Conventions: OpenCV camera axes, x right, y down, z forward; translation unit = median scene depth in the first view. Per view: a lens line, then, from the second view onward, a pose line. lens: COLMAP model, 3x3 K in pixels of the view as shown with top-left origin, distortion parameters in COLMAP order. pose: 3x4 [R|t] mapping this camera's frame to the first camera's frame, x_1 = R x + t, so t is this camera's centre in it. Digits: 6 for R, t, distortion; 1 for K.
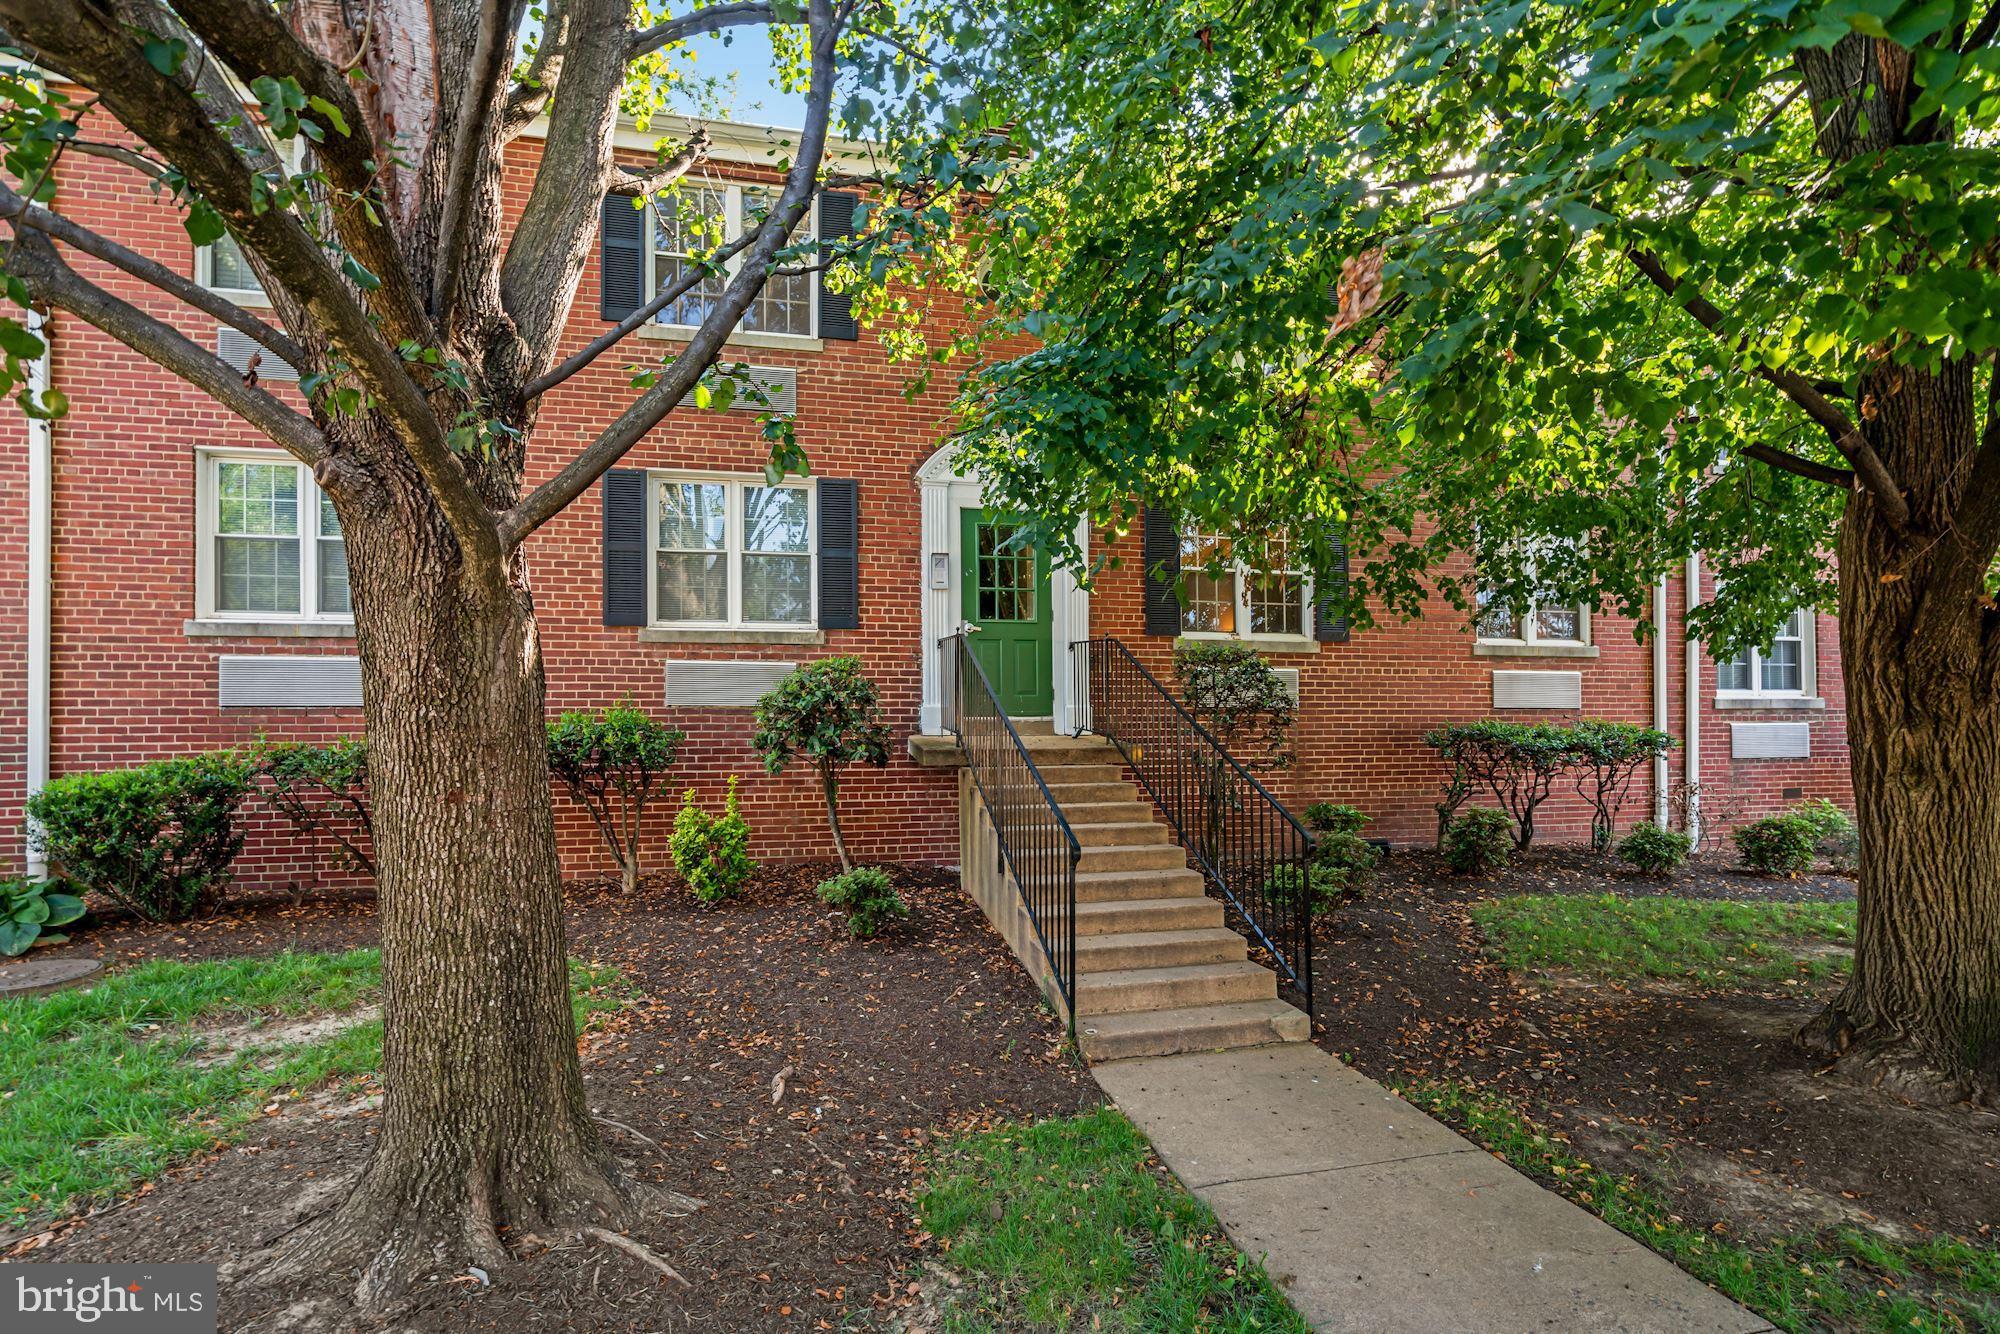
lens RADIAL K [[942.8, 0, 993.4], [0, 942.8, 631.4], [0, 0, 1]] dist [-0.003537, 0.000024]
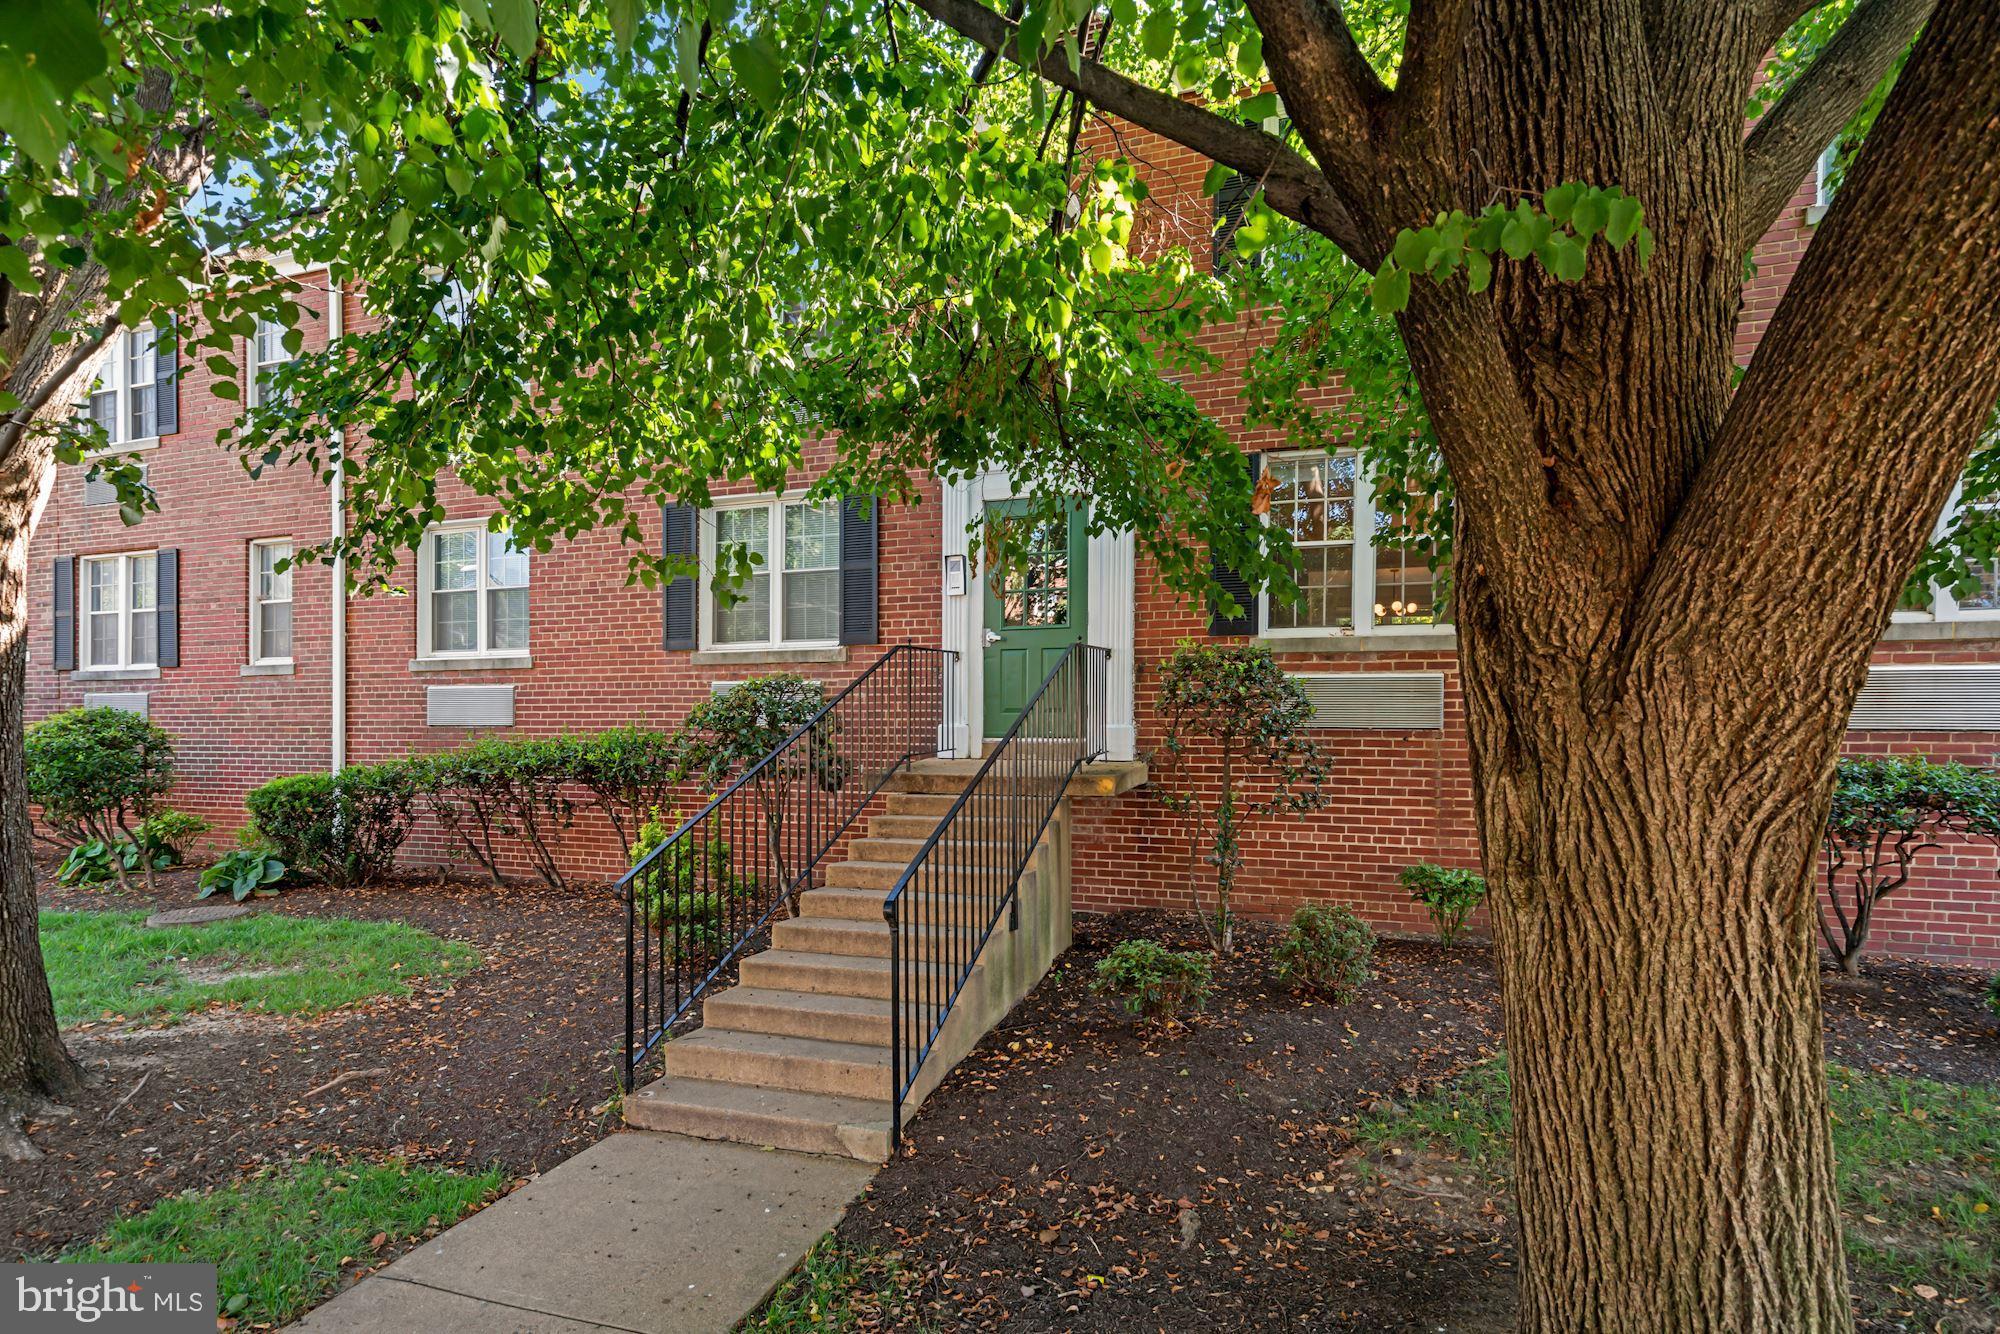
lens RADIAL K [[1003.5, 0, 999.9], [0, 1003.5, 671.3], [0, 0, 1]] dist [0.001612, 0.000150]
pose [[0.850918, -0.027676, -0.524569, 0.778962], [0.041226, 0.999049, 0.014166, 0.025306], [0.523678, -0.033680, 0.851250, 0.337910]]
